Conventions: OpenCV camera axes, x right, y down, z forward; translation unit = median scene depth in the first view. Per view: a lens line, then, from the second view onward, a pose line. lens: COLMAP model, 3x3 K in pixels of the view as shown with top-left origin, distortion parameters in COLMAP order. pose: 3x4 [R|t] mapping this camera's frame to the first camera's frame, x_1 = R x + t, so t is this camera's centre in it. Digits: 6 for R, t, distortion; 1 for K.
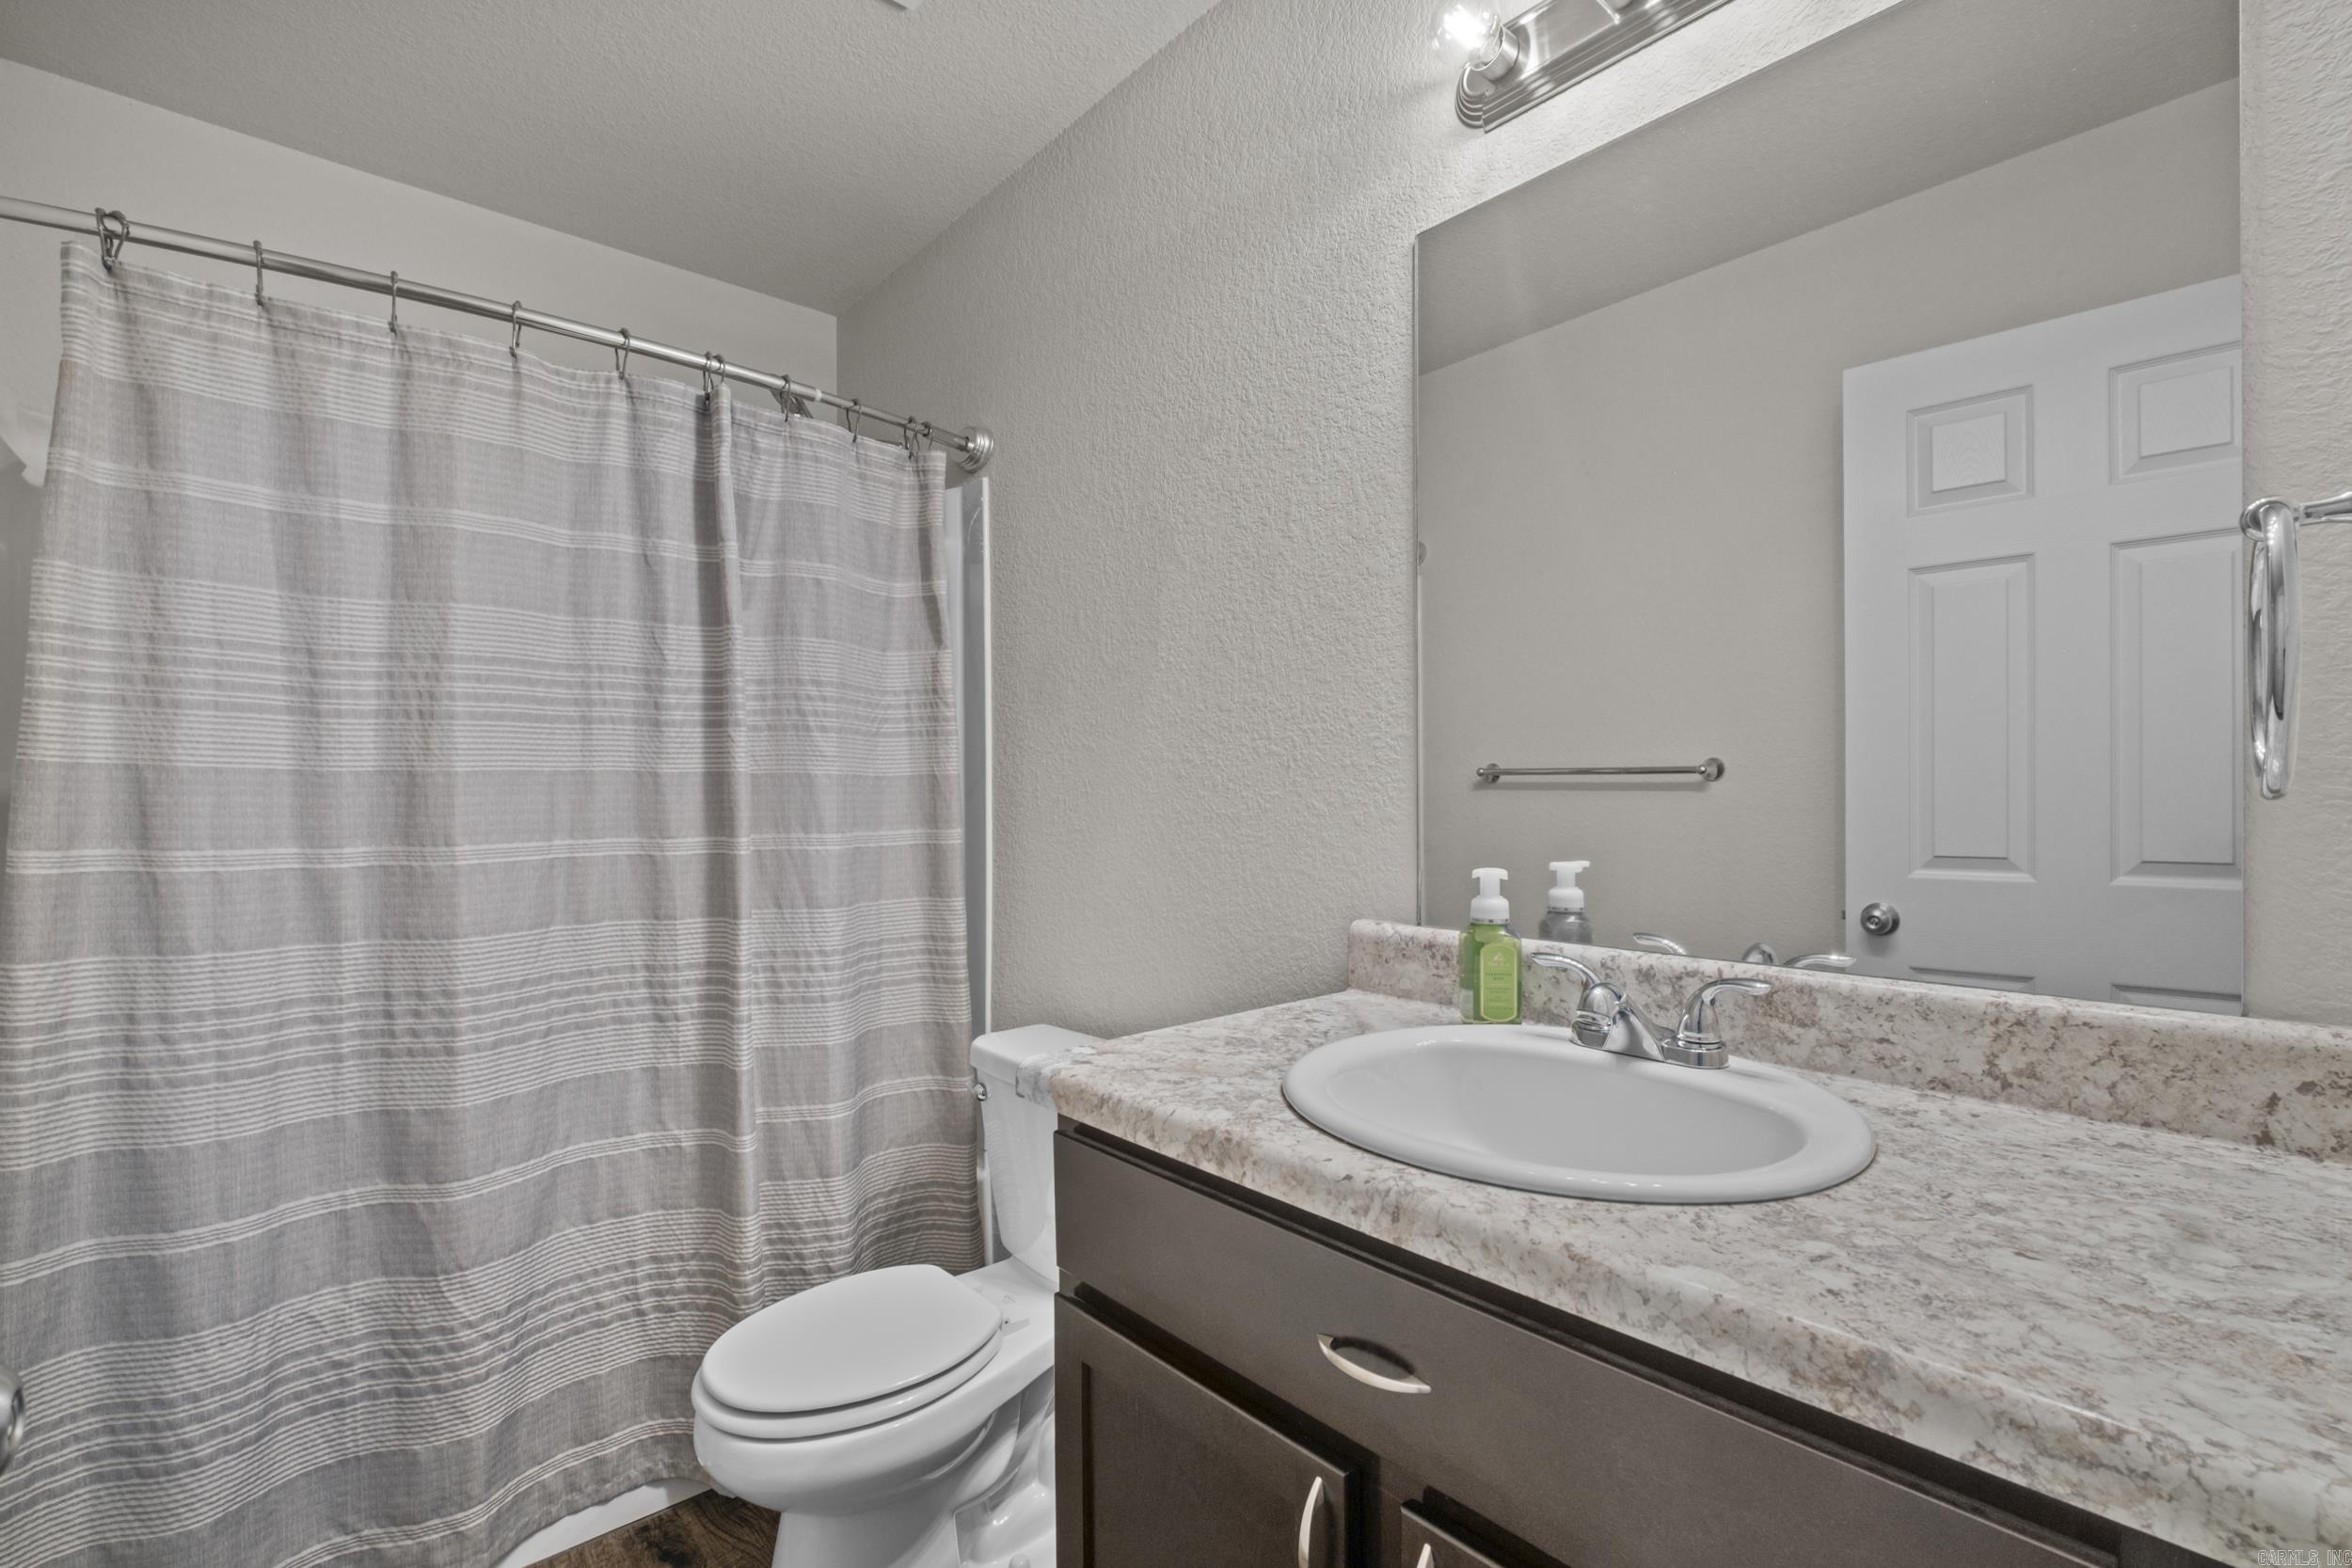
lens RADIAL K [[988.7, 0, 1176.0], [0, 988.7, 784.0], [0, 0, 1]] dist [-0.001760, -0.000321]
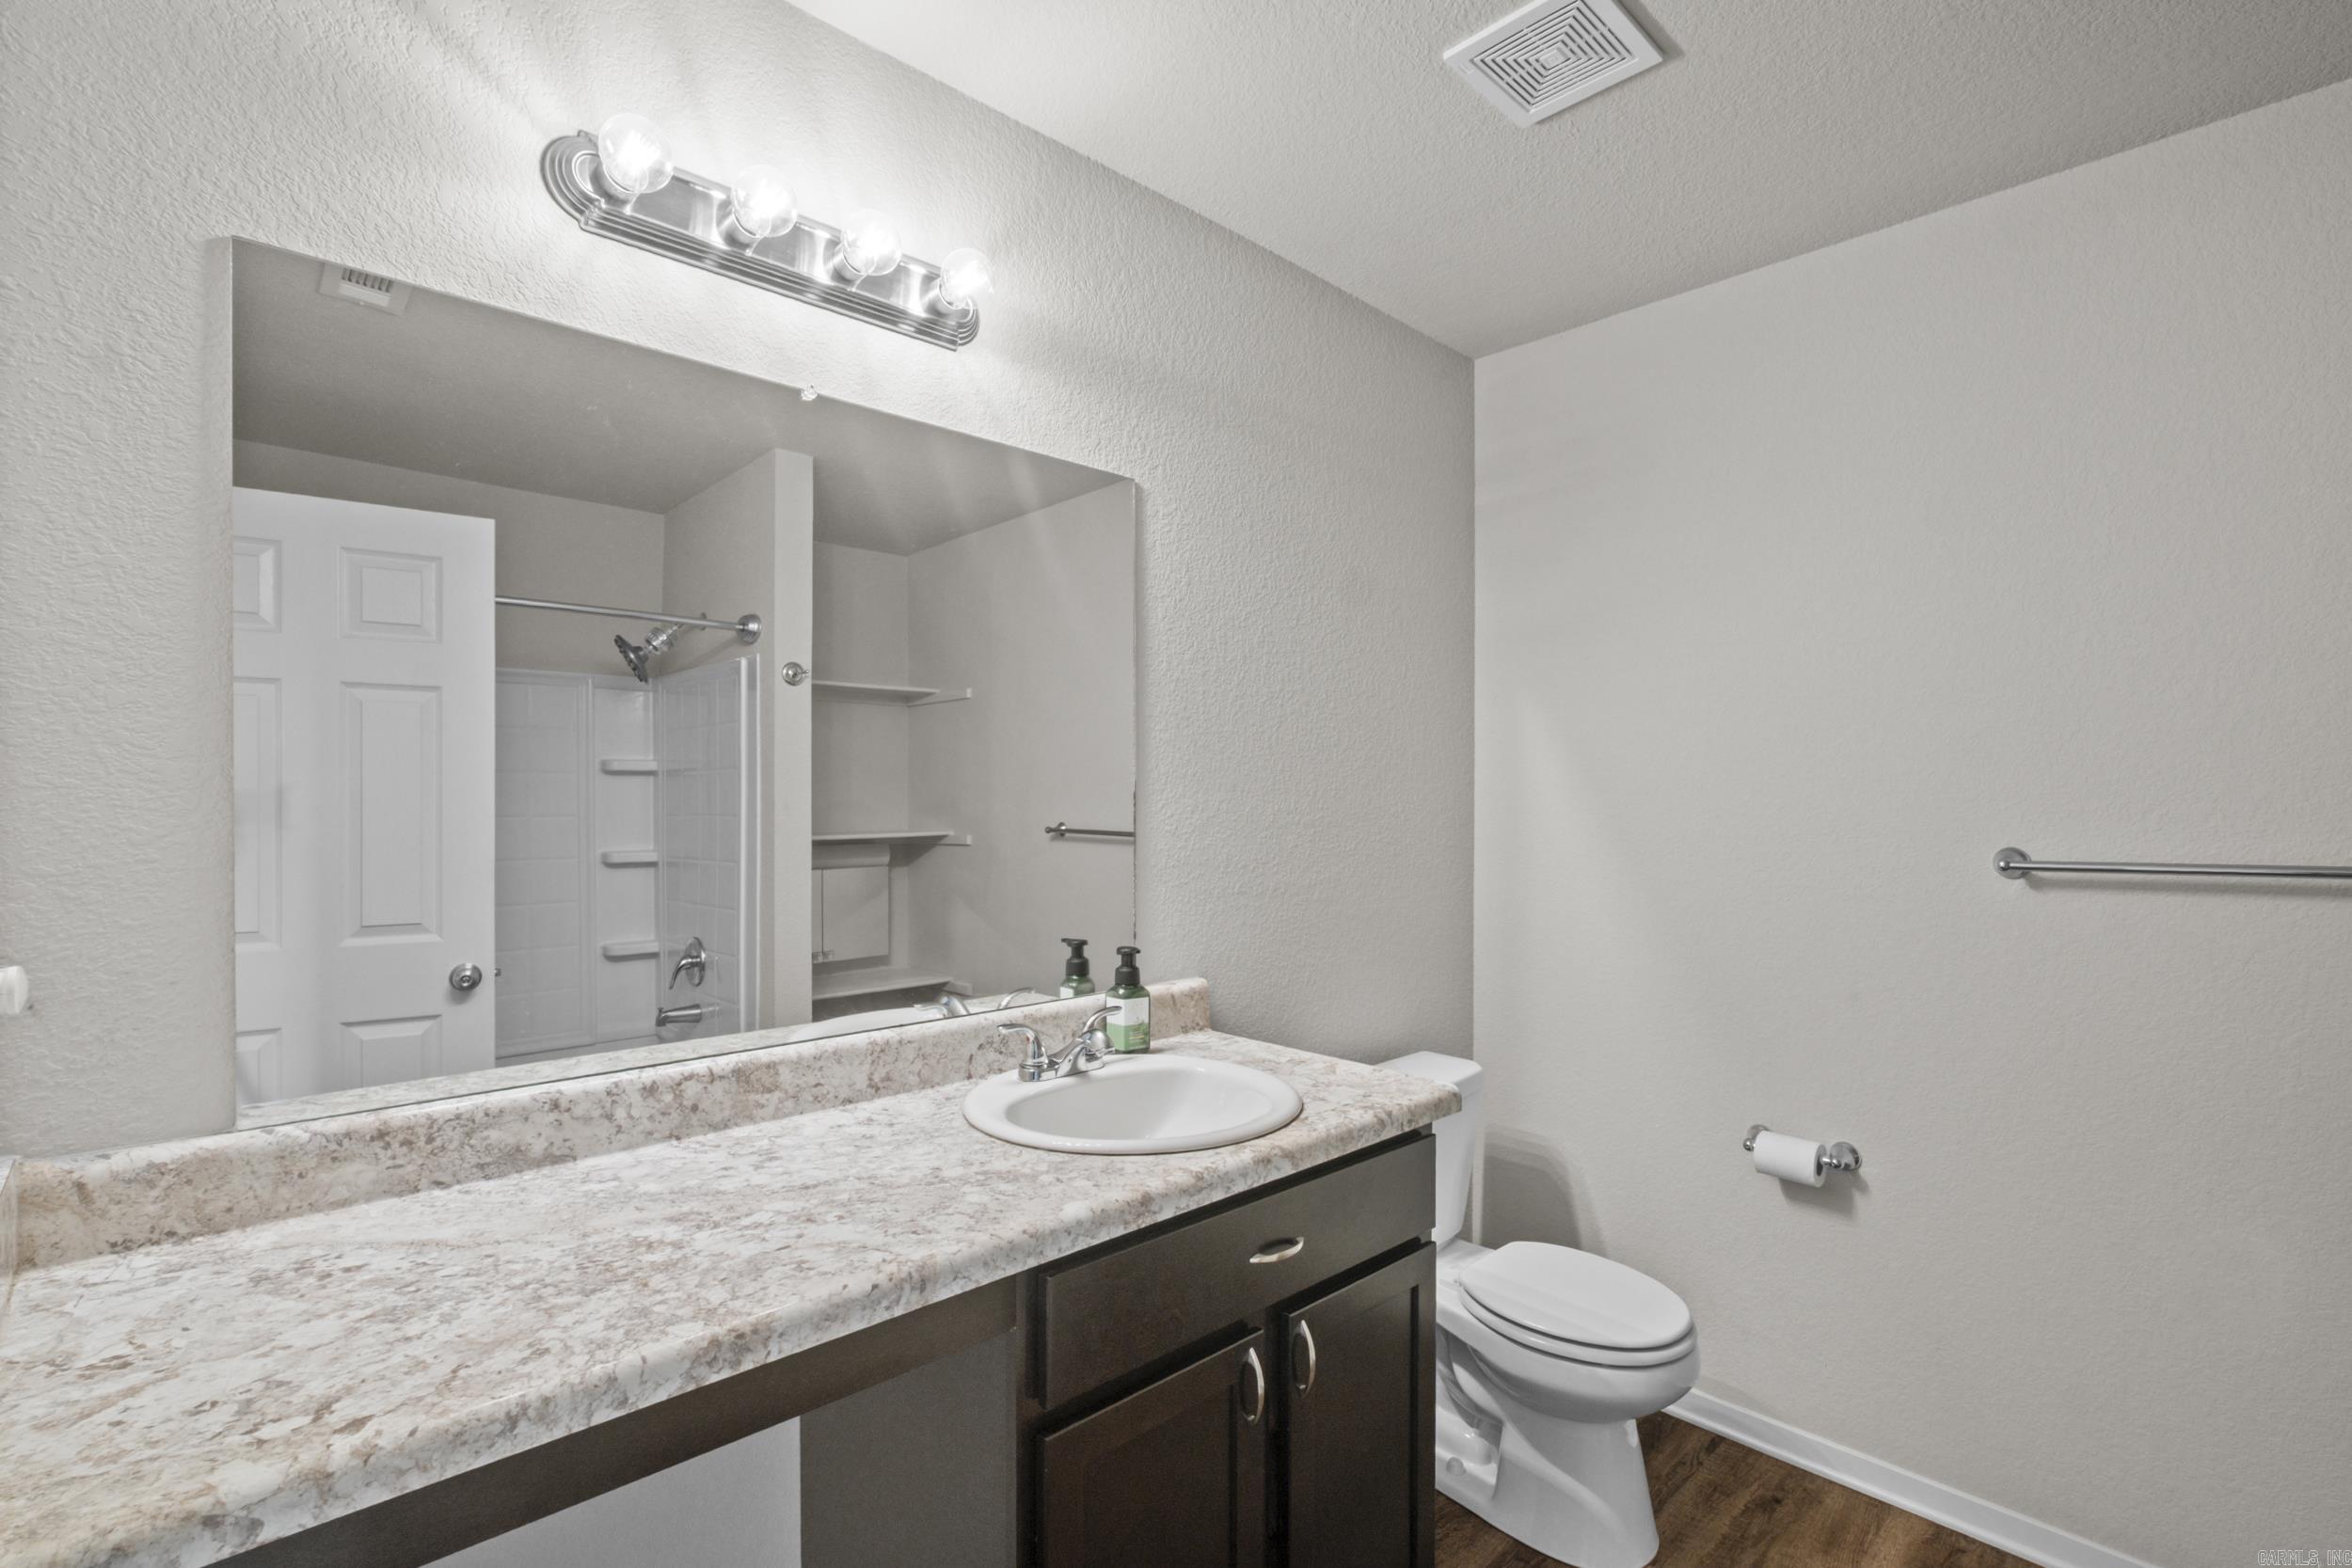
lens RADIAL K [[1048.1, 0, 1169.3], [0, 1048.1, 790.2], [0, 0, 1]] dist [0.000214, 0.000585]
pose [[0.024942, 0.016565, 0.999552, -0.883634], [-0.004119, 0.999856, -0.016468, -0.165916], [-0.999680, -0.003706, 0.025007, 0.442783]]
